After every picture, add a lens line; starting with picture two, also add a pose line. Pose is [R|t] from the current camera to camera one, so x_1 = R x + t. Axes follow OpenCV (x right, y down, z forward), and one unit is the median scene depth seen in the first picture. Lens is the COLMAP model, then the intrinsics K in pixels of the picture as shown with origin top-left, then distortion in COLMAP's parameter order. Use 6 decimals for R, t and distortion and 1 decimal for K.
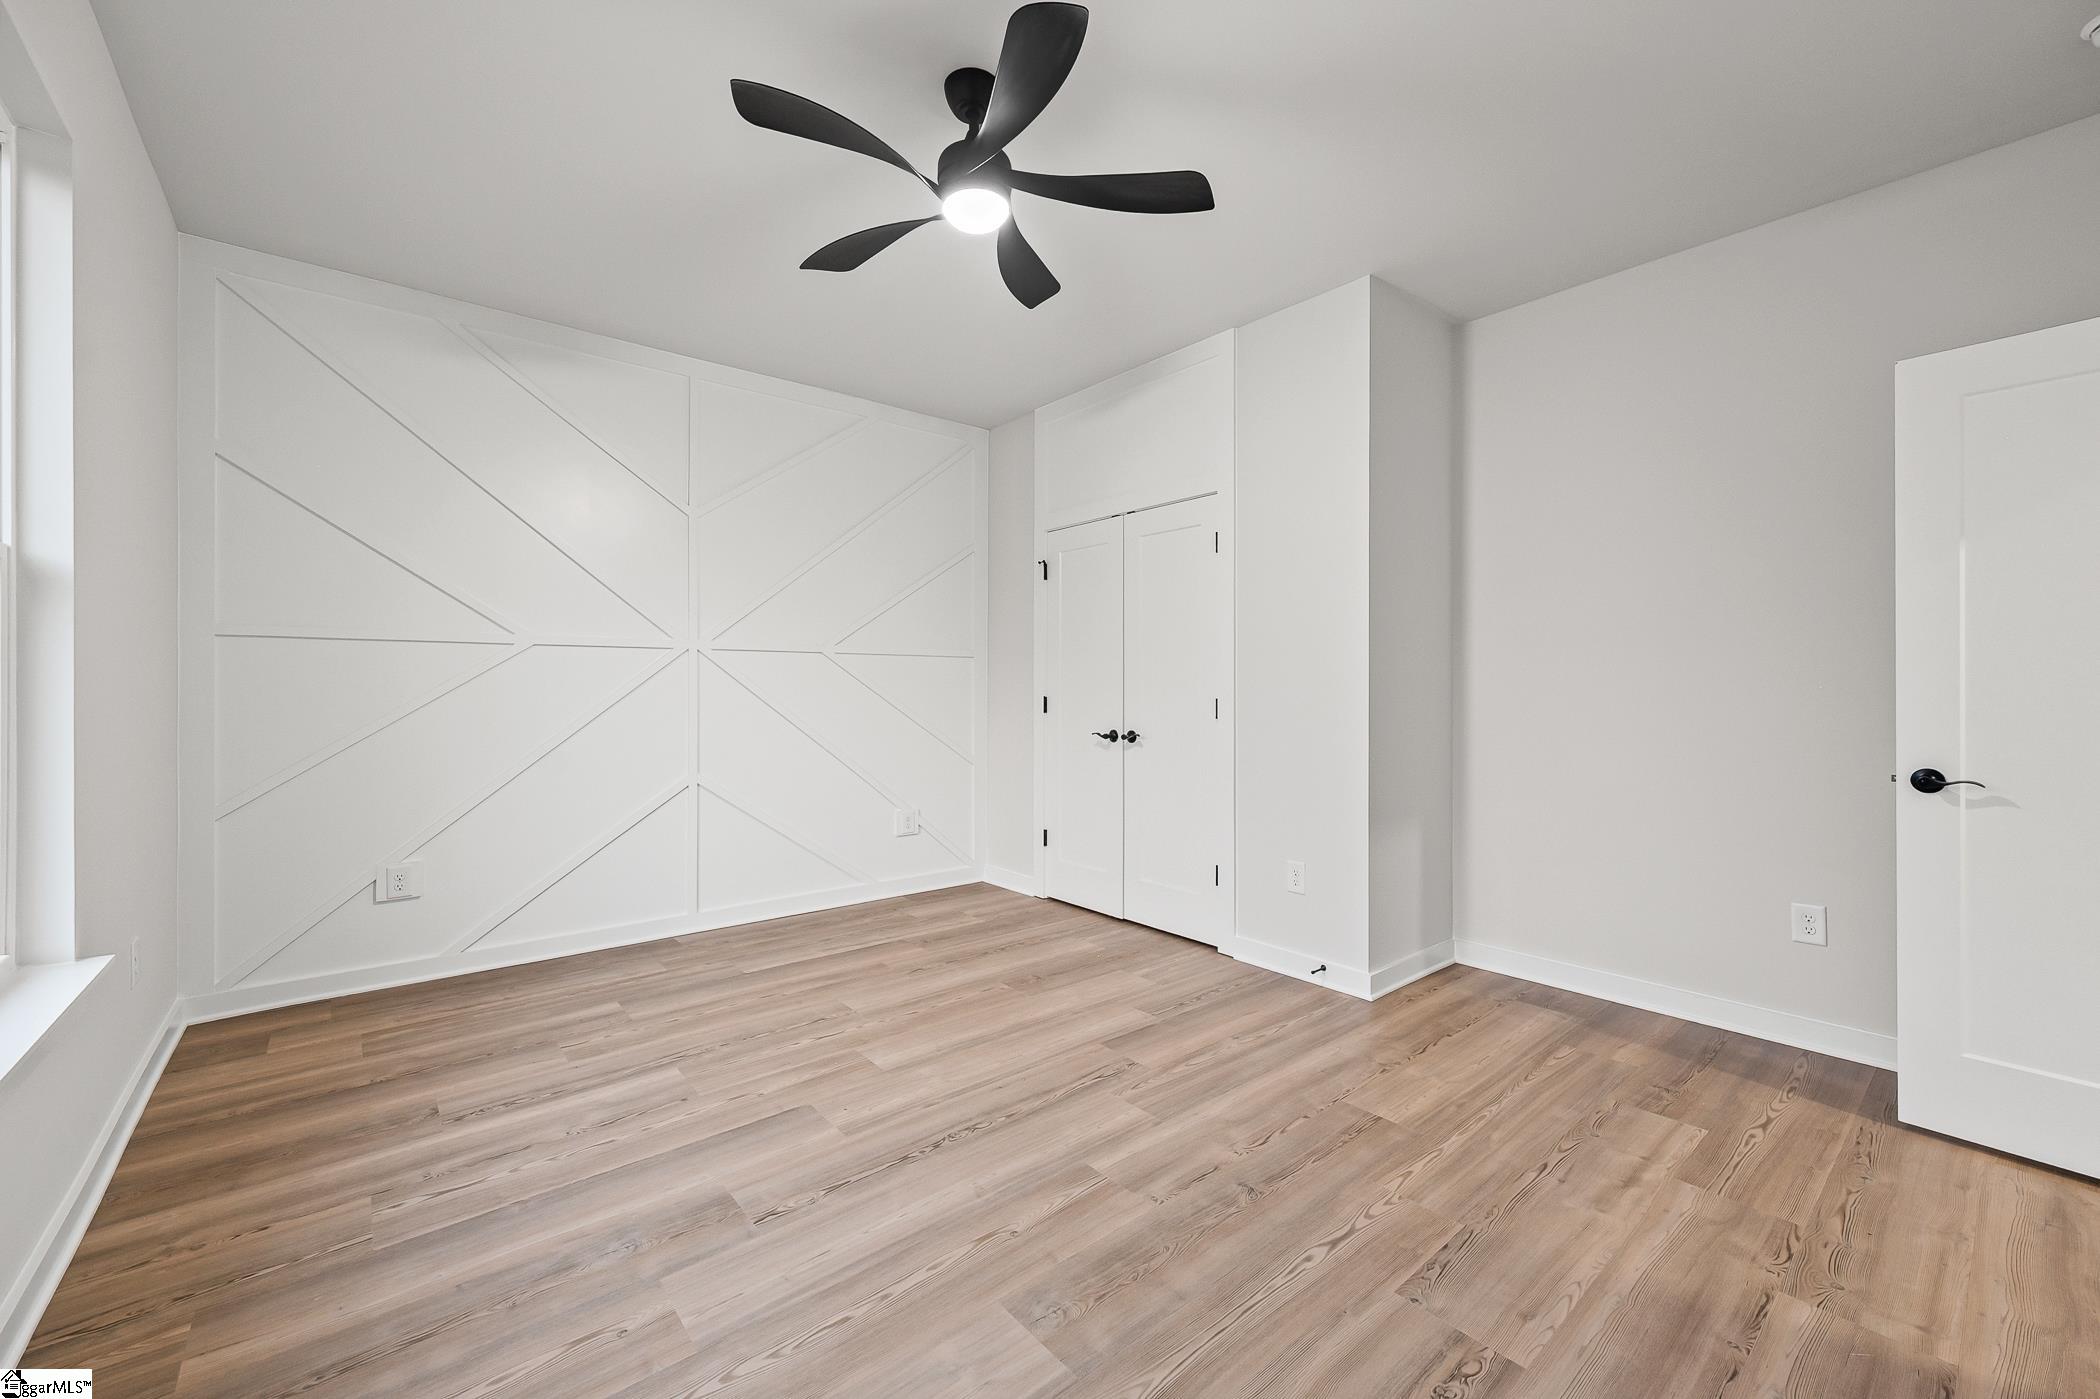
lens RADIAL K [[833.2, 0, 1054.4], [0, 833.2, 693.4], [0, 0, 1]] dist [0.002048, -0.000534]
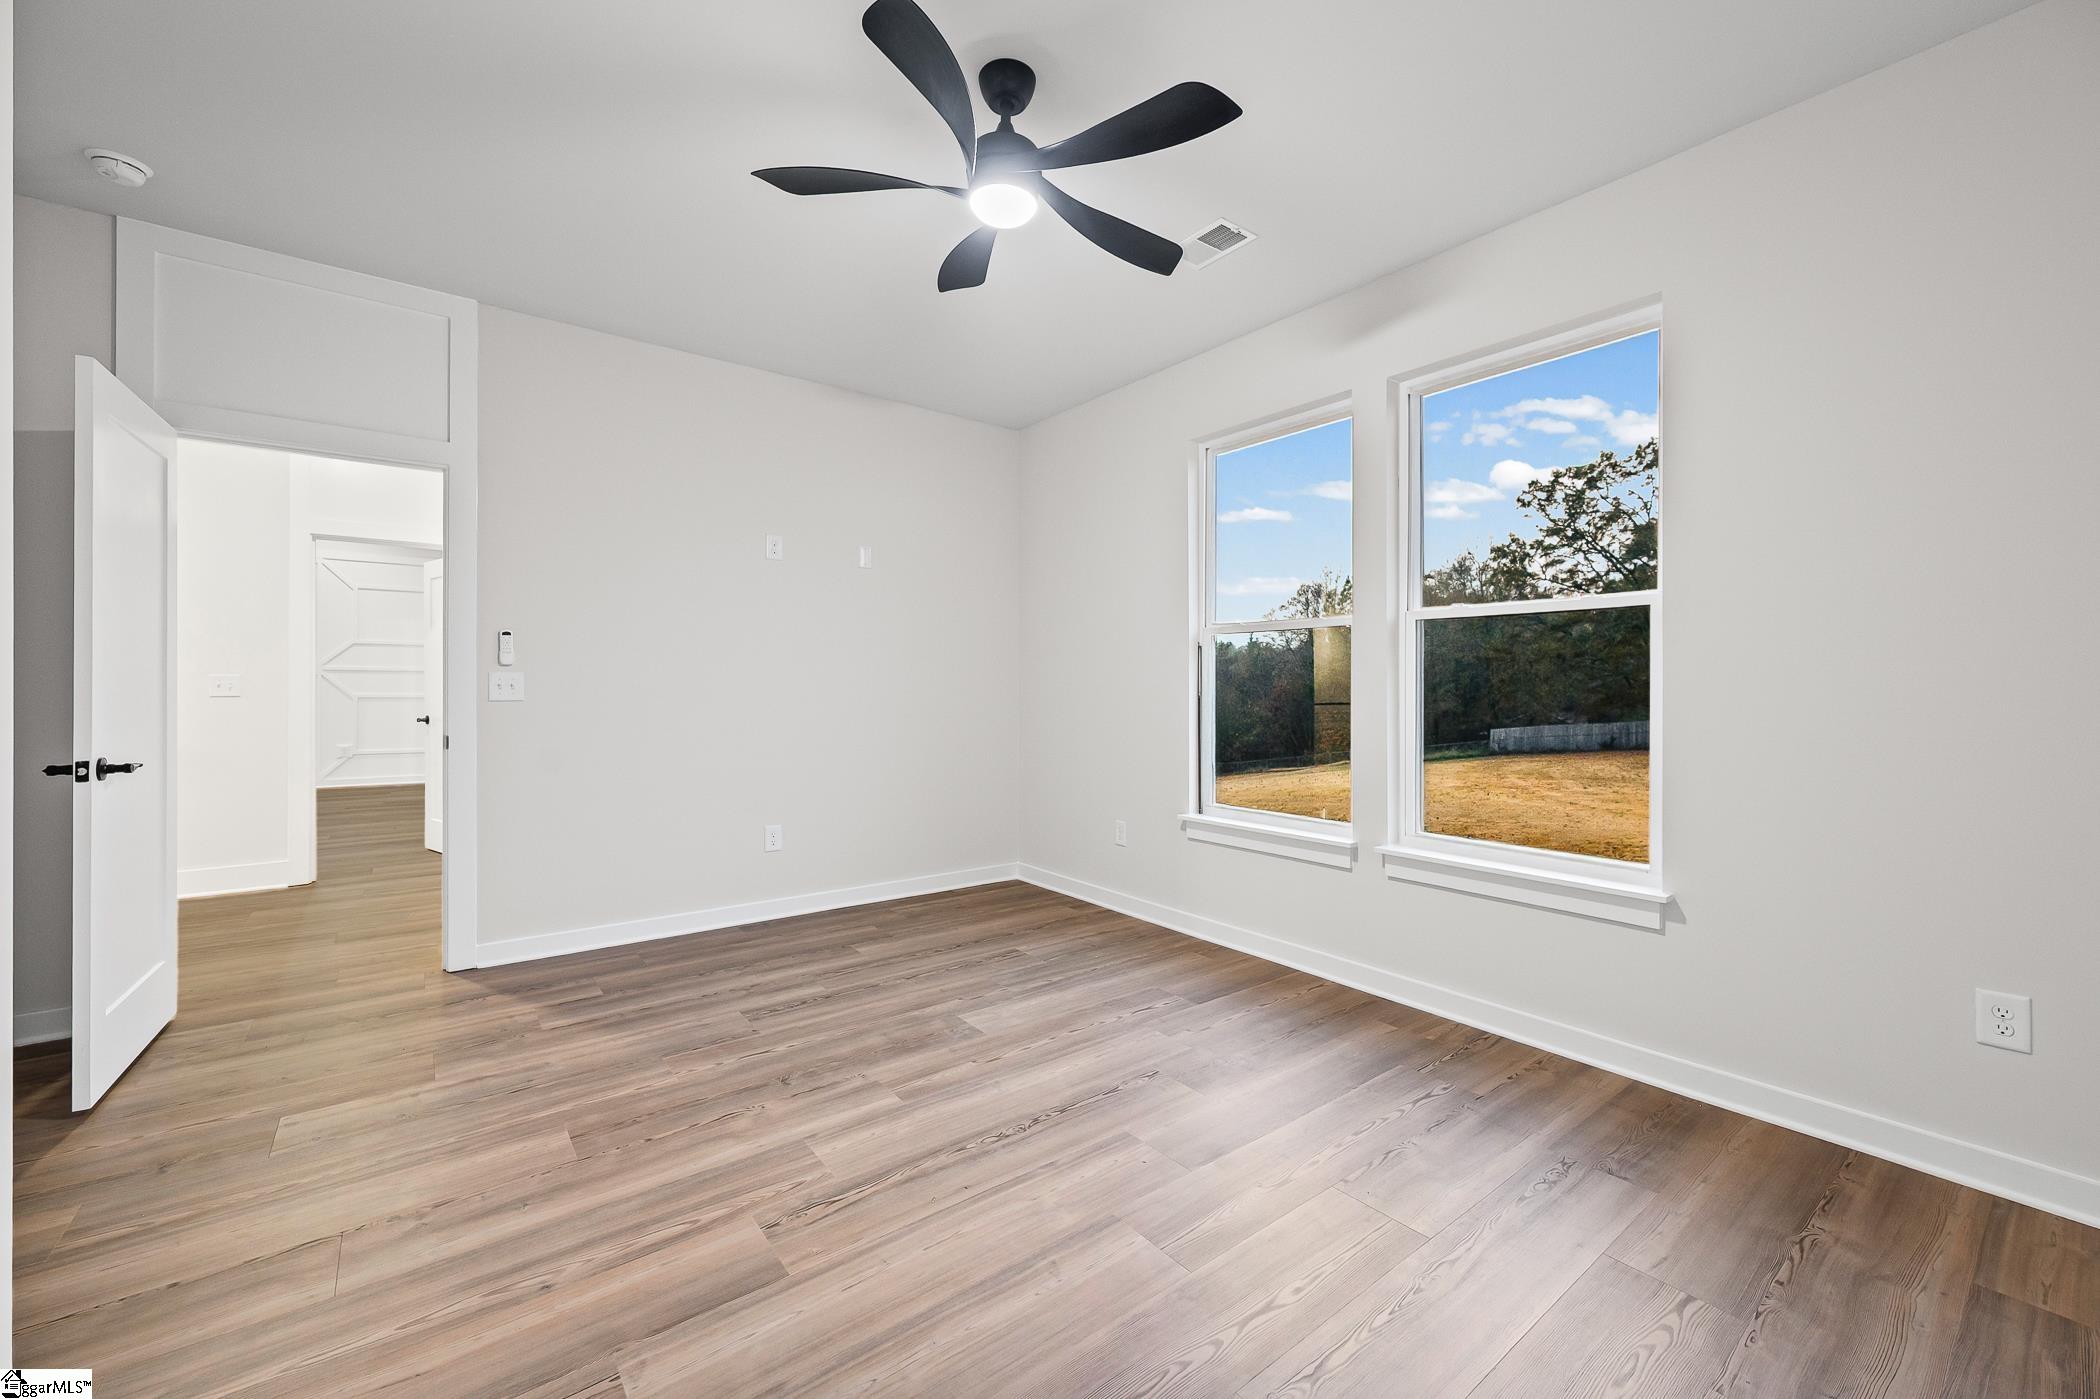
lens RADIAL K [[833.2, 0, 1054.4], [0, 833.2, 693.4], [0, 0, 1]] dist [0.002048, -0.000534]
pose [[-0.999196, -0.005701, 0.039681, -0.203420], [-0.005357, 0.999947, 0.008774, -0.007380], [-0.039729, 0.008554, -0.999174, 2.044019]]
